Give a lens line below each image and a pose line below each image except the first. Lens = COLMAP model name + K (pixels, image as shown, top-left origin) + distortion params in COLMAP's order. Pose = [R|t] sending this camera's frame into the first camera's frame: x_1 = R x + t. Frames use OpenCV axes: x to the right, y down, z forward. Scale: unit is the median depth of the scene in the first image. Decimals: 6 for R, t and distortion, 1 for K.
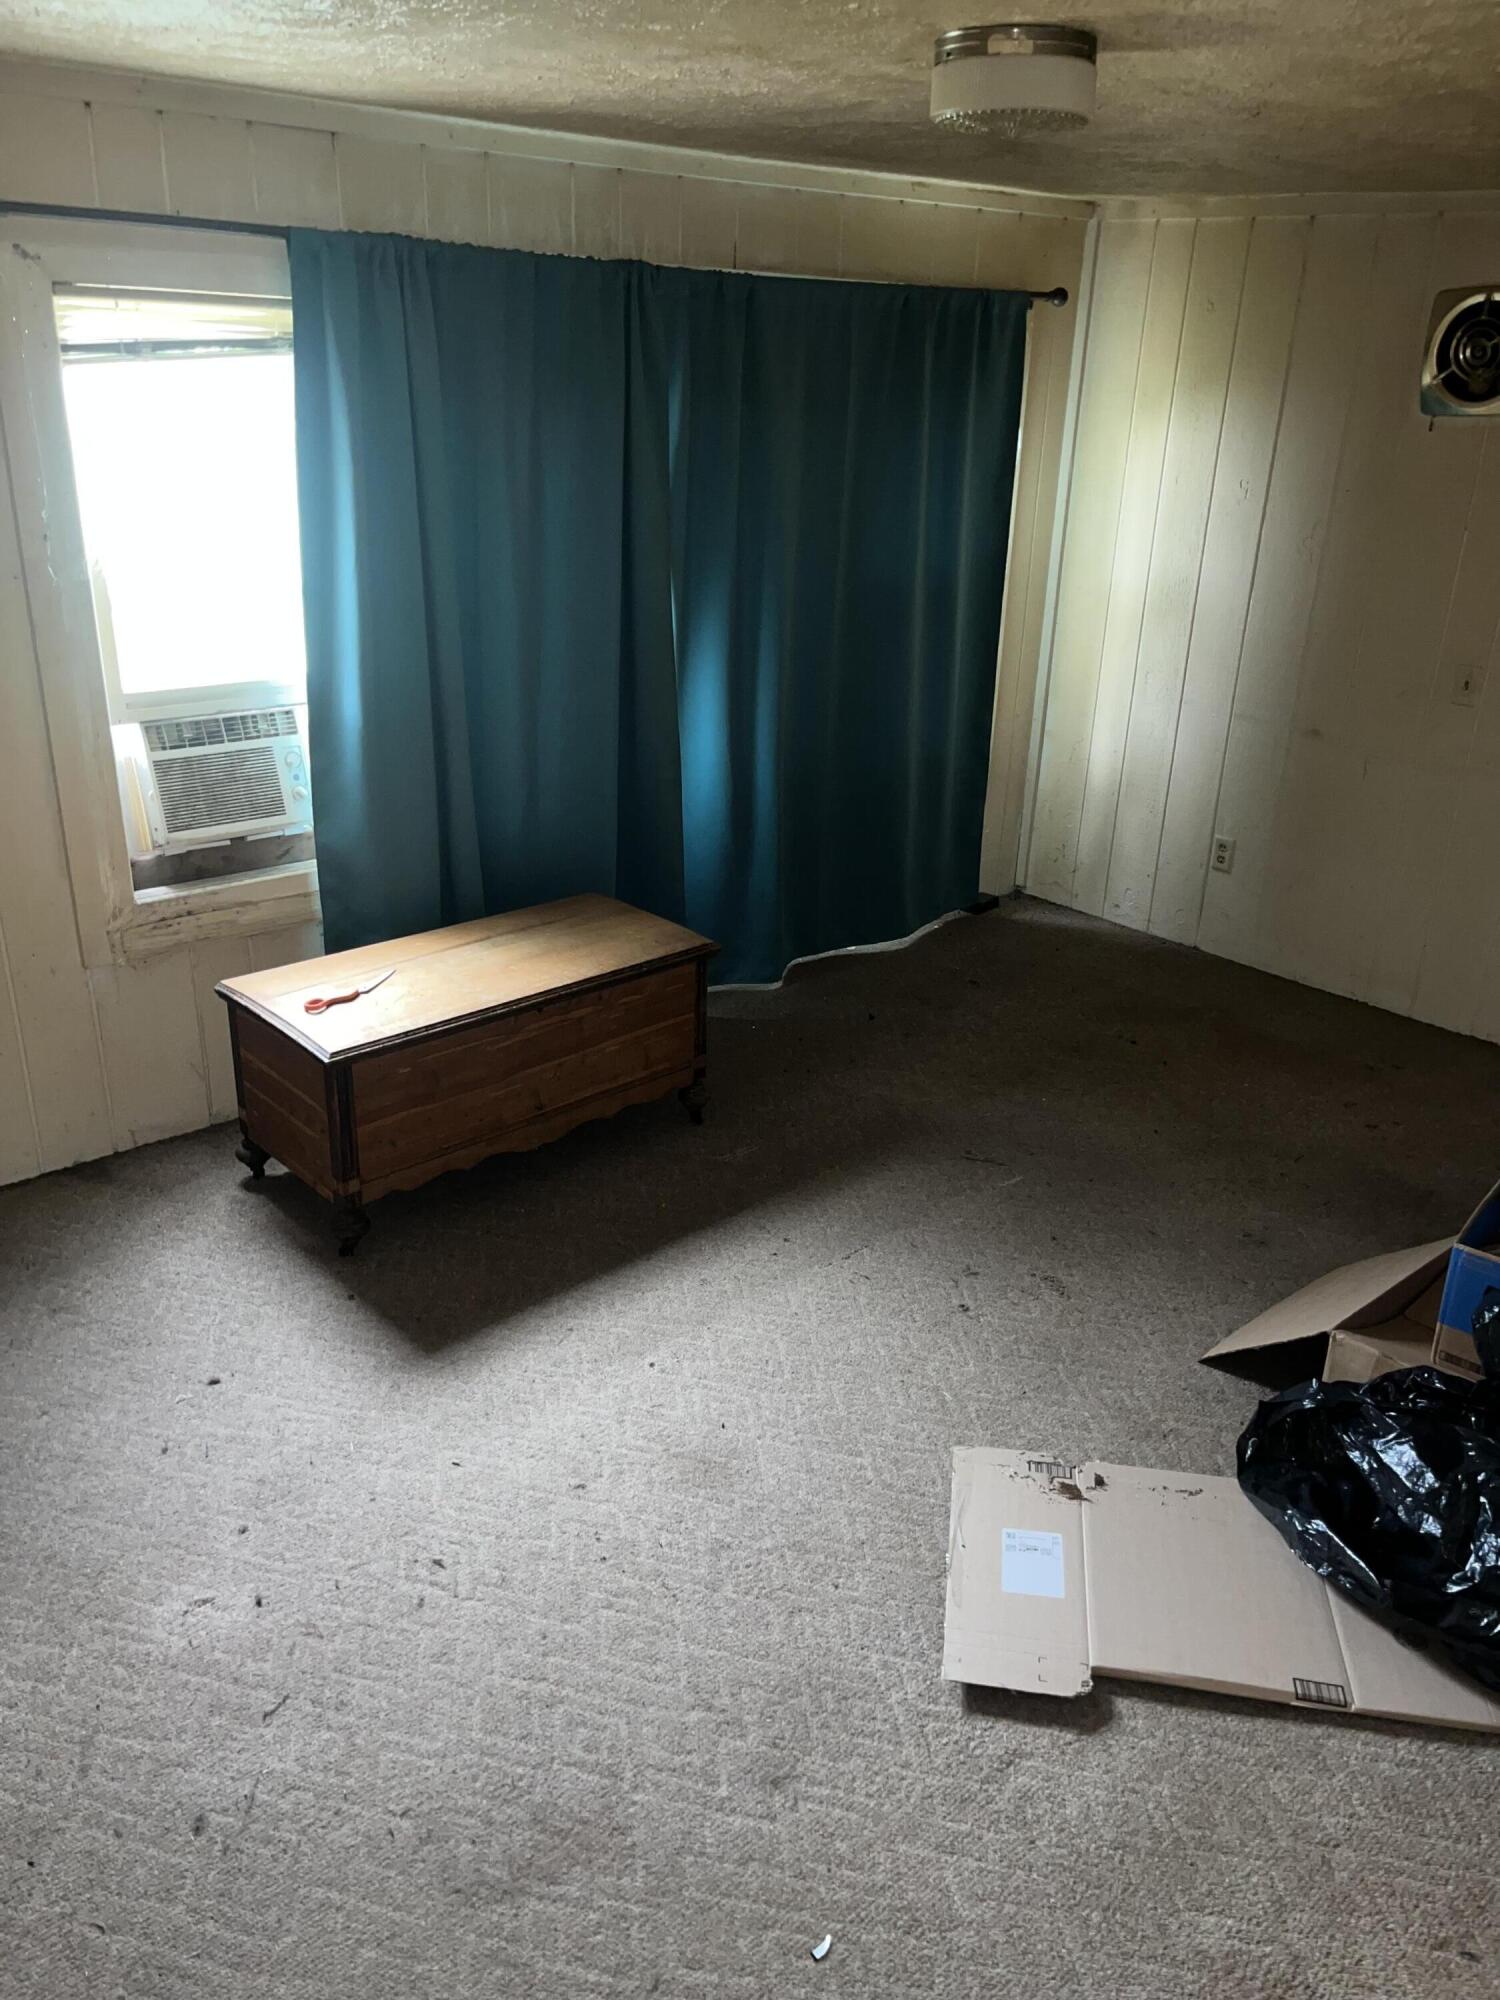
lens RADIAL K [[1463.3, 0, 750.0], [0, 1463.3, 1000.0], [0, 0, 1]] dist [-0.000400, -0.005135]
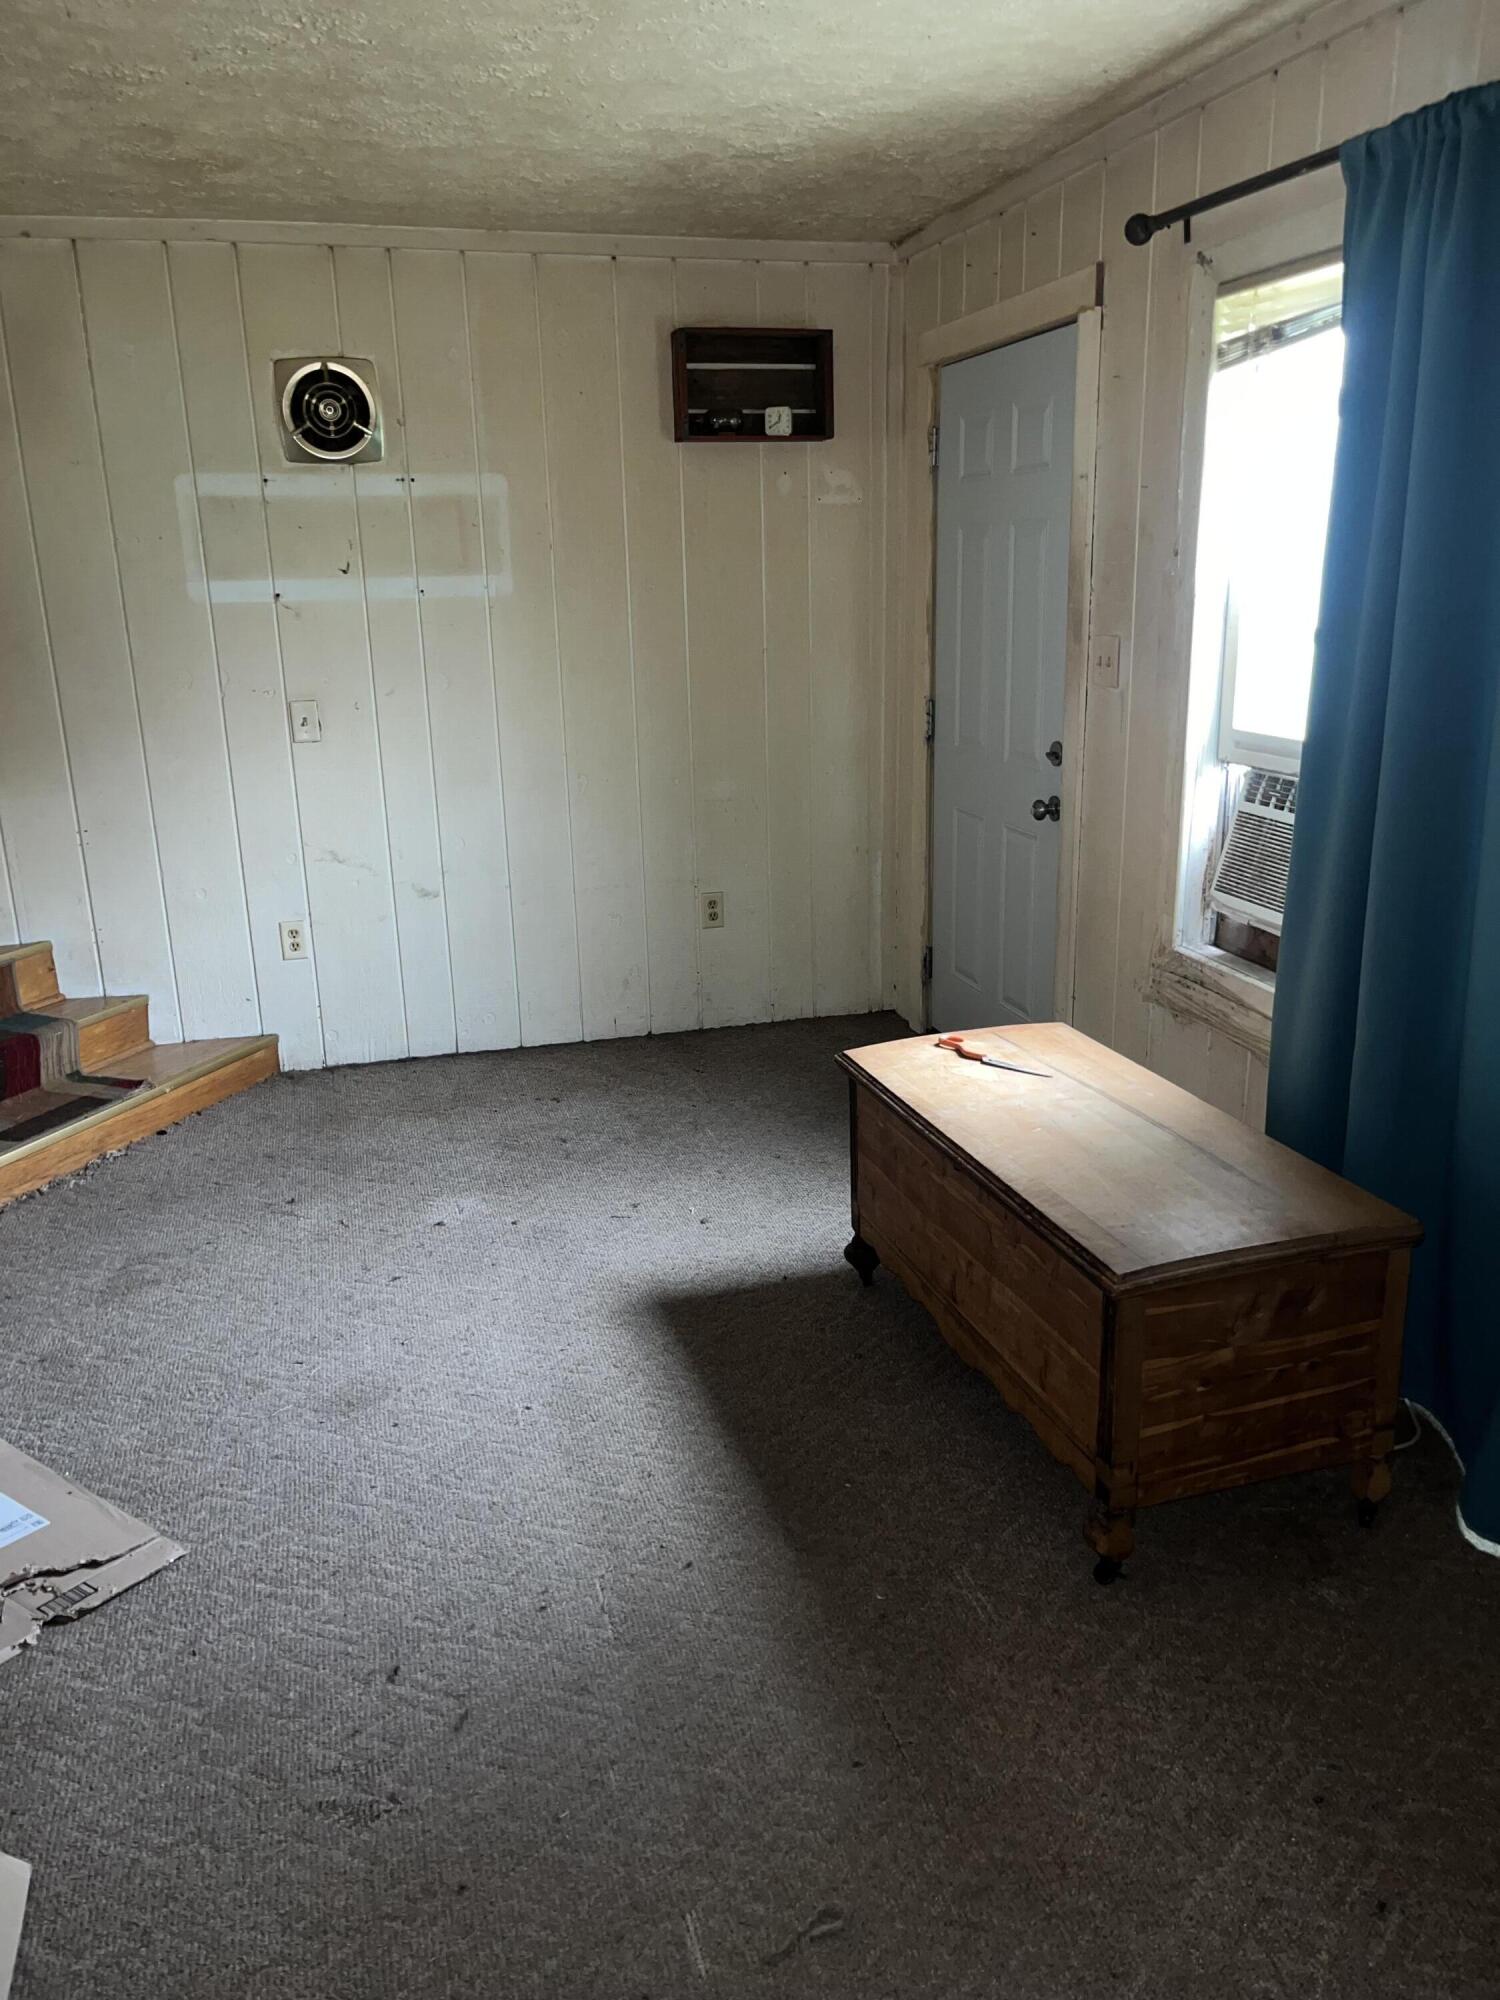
lens RADIAL K [[1463.3, 0, 750.0], [0, 1463.3, 1000.0], [0, 0, 1]] dist [-0.000400, -0.005135]
pose [[-0.410696, 0.253824, -0.875730, 0.567631], [-0.341346, 0.847818, 0.405817, -0.358127], [0.845466, 0.465594, -0.261553, 1.144133]]
